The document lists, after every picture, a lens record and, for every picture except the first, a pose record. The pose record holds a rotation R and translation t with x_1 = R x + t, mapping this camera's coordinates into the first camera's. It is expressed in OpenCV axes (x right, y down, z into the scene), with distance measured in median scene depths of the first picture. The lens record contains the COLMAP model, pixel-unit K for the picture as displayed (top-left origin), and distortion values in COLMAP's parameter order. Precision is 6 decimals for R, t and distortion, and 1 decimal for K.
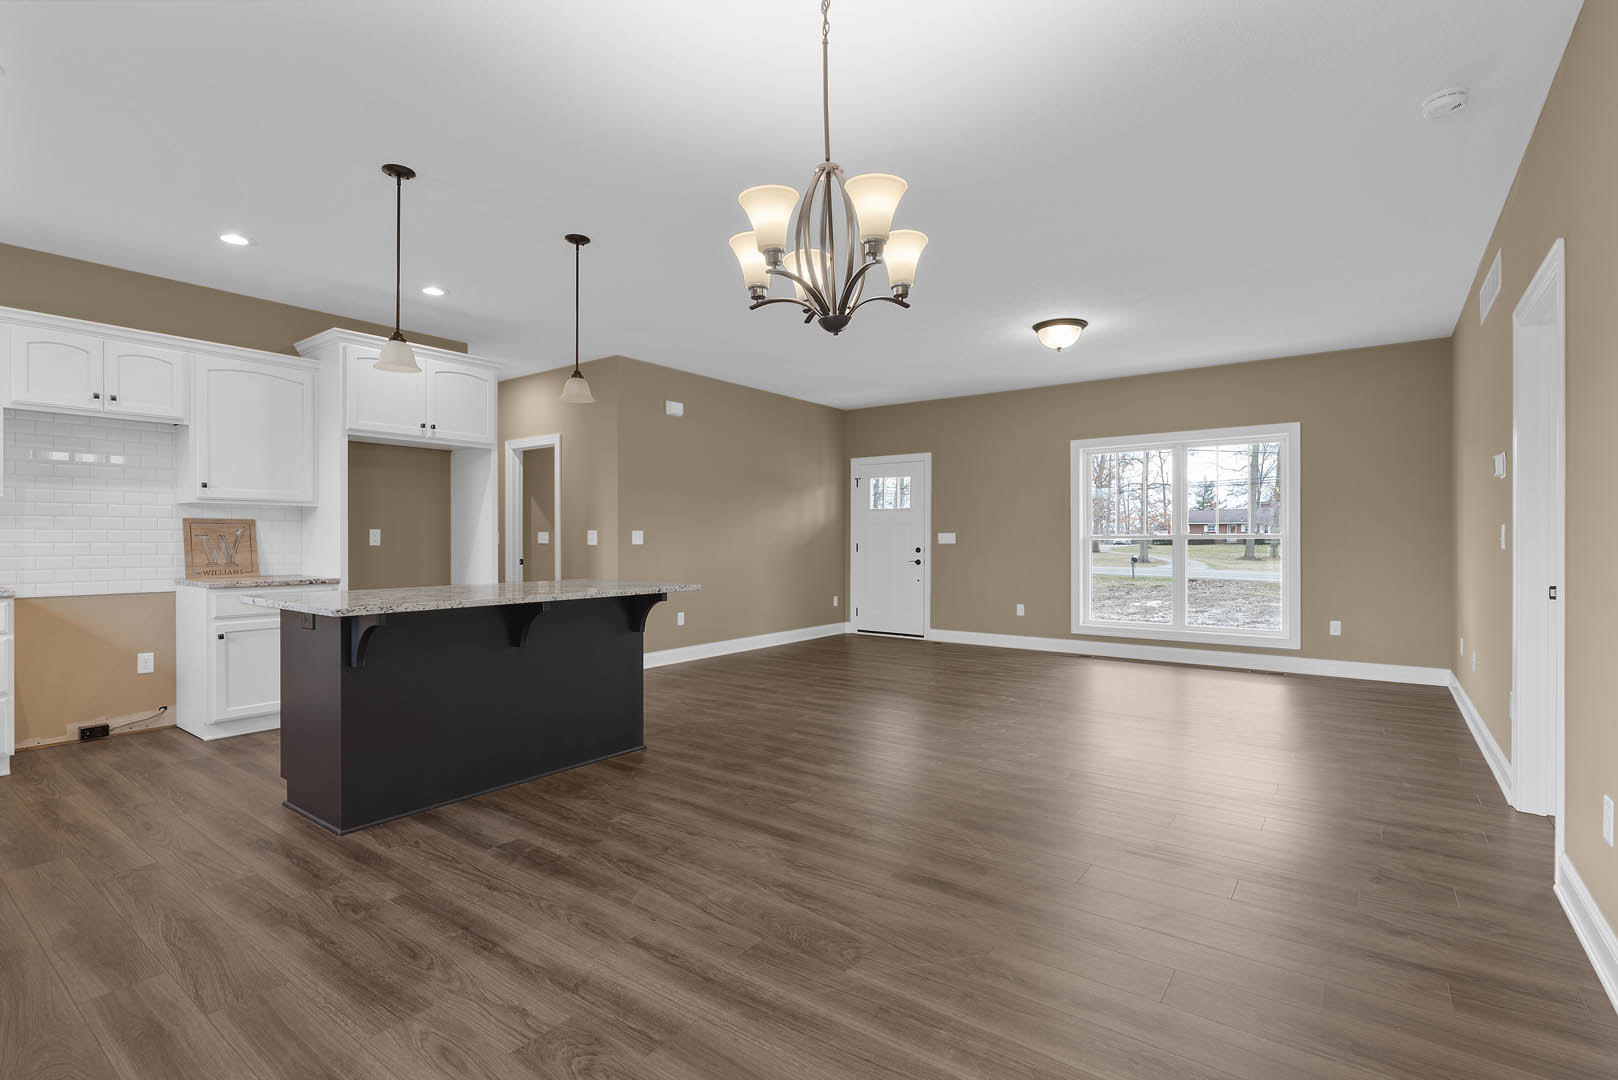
lens RADIAL K [[752.1, 0, 807.1], [0, 752.1, 542.1], [0, 0, 1]] dist [0.001543, -0.000028]
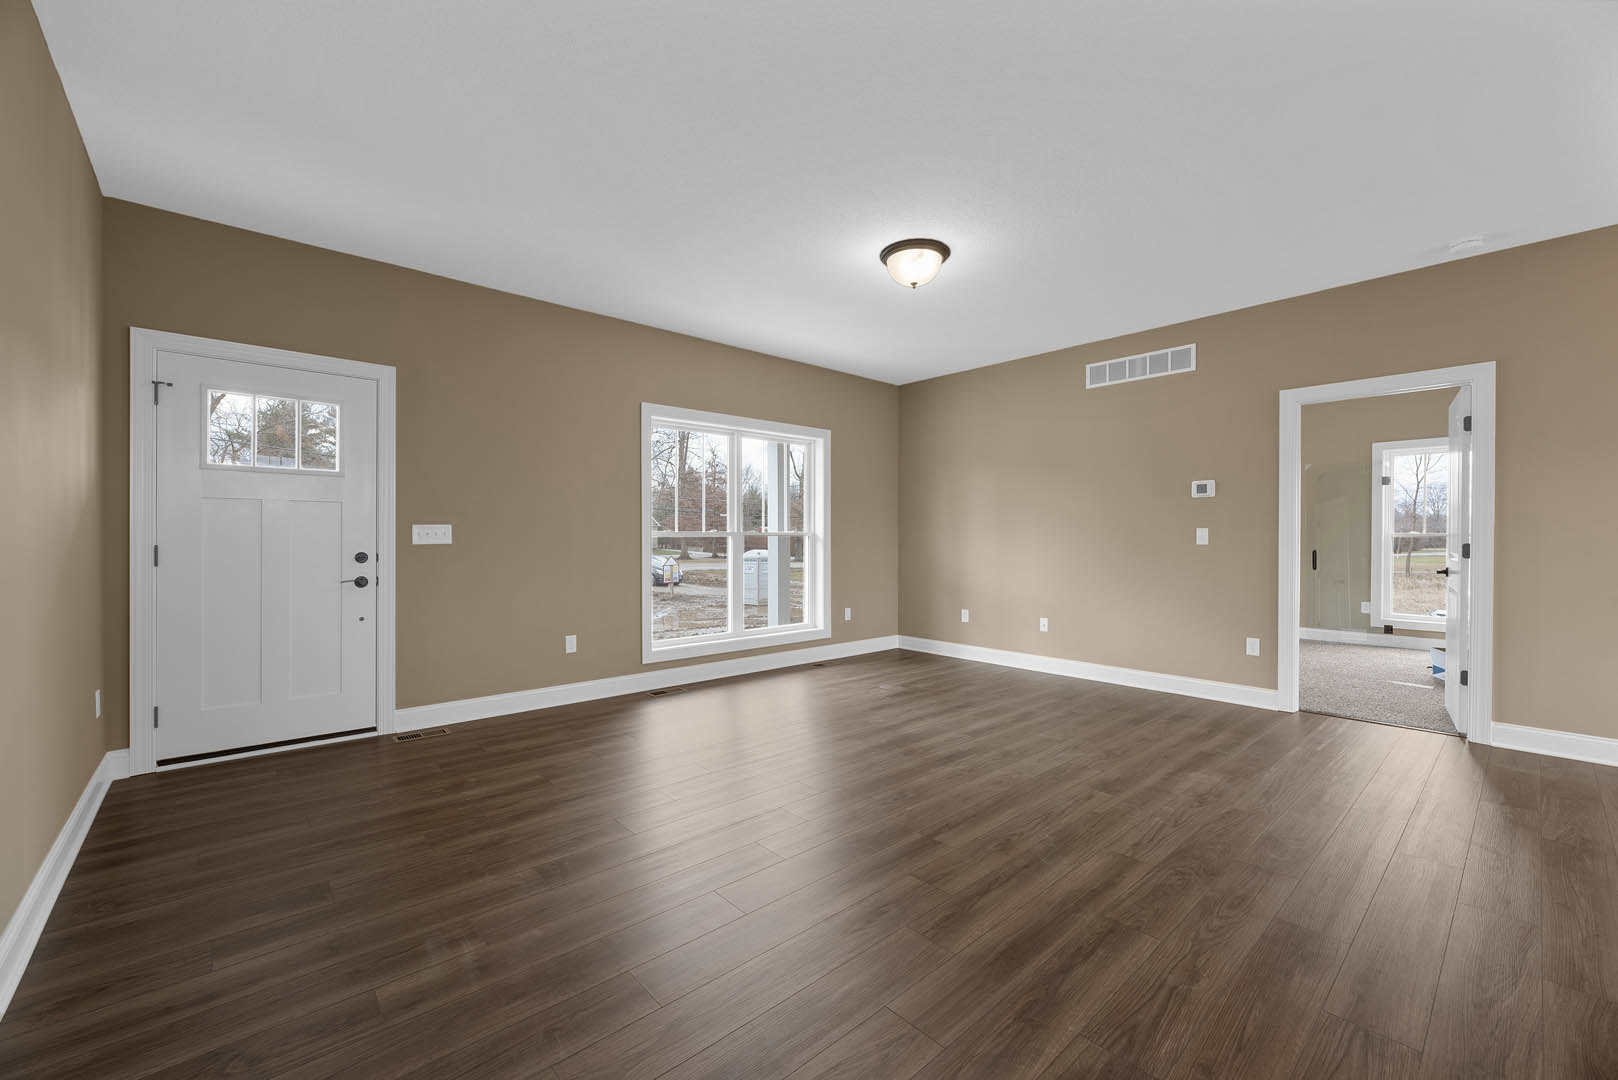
lens RADIAL K [[652.9, 0, 802.4], [0, 652.9, 540.8], [0, 0, 1]] dist [-0.000254, -0.000027]
pose [[0.202326, -0.003868, 0.979311, -0.243023], [0.001376, 0.999992, 0.003665, -0.001997], [-0.979317, 0.000606, 0.202329, 0.718454]]
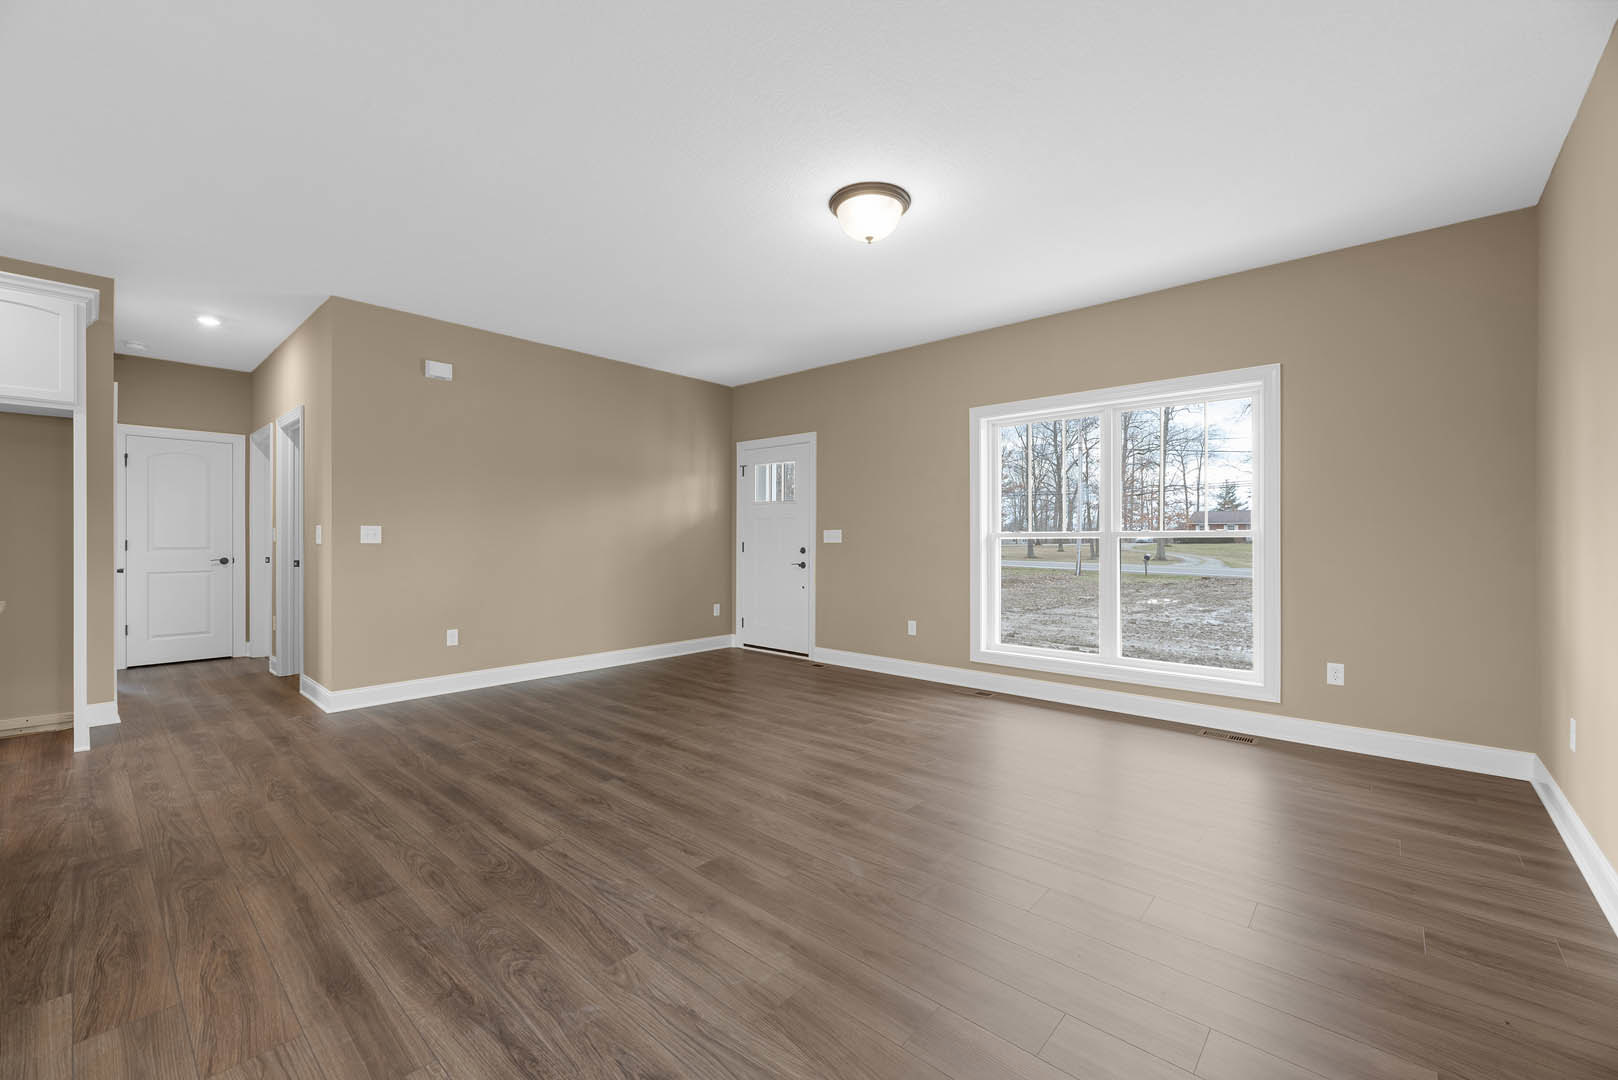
lens RADIAL K [[652.9, 0, 802.4], [0, 652.9, 540.8], [0, 0, 1]] dist [-0.000254, -0.000027]
pose [[0.995739, 0.002193, -0.092186, 0.242959], [-0.002092, 0.999997, 0.001200, -0.001238], [0.092188, -0.001002, 0.995741, 0.326307]]
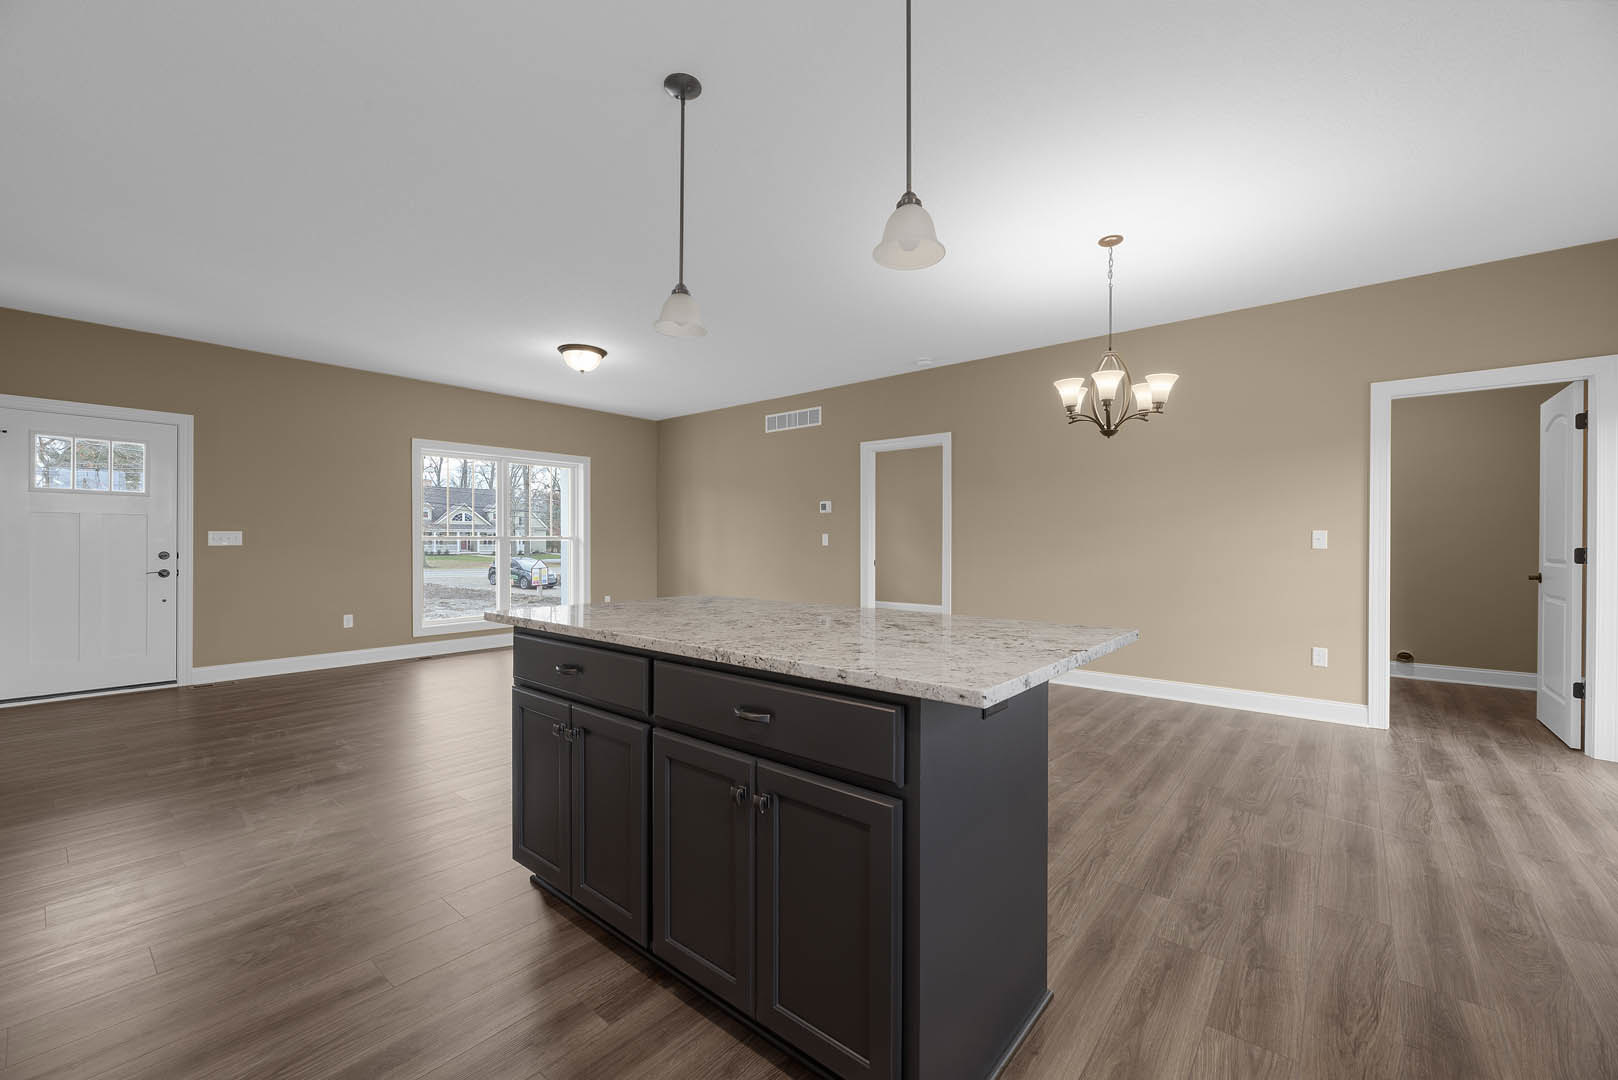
lens RADIAL K [[652.9, 0, 802.4], [0, 652.9, 540.8], [0, 0, 1]] dist [-0.000254, -0.000027]
pose [[0.058127, 0.001482, 0.998308, -0.457721], [0.002234, 0.999996, -0.001615, -0.000491], [-0.998307, 0.002324, 0.058123, 0.452349]]
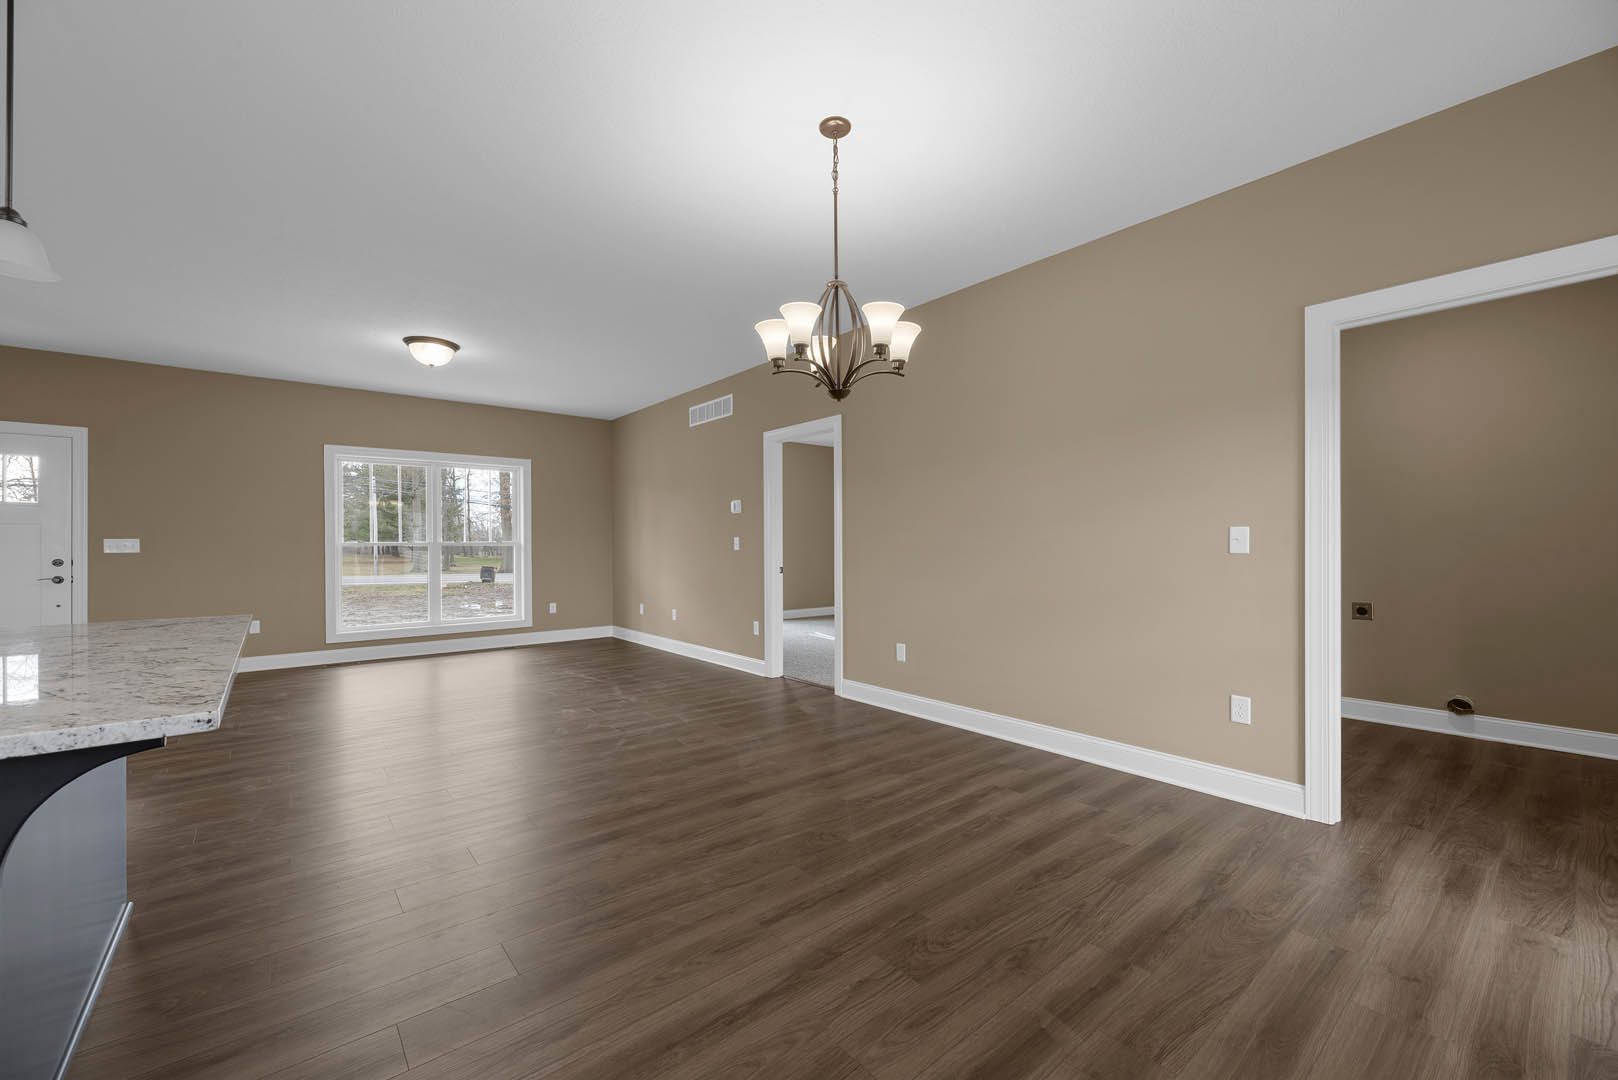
lens RADIAL K [[648.6, 0, 802.9], [0, 648.6, 544.3], [0, 0, 1]] dist [-0.000941, 0.000118]
pose [[0.239166, 0.000523, 0.970979, -0.311459], [0.007597, 0.999968, -0.002410, -0.000041], [-0.970949, 0.007953, 0.239154, 0.205543]]
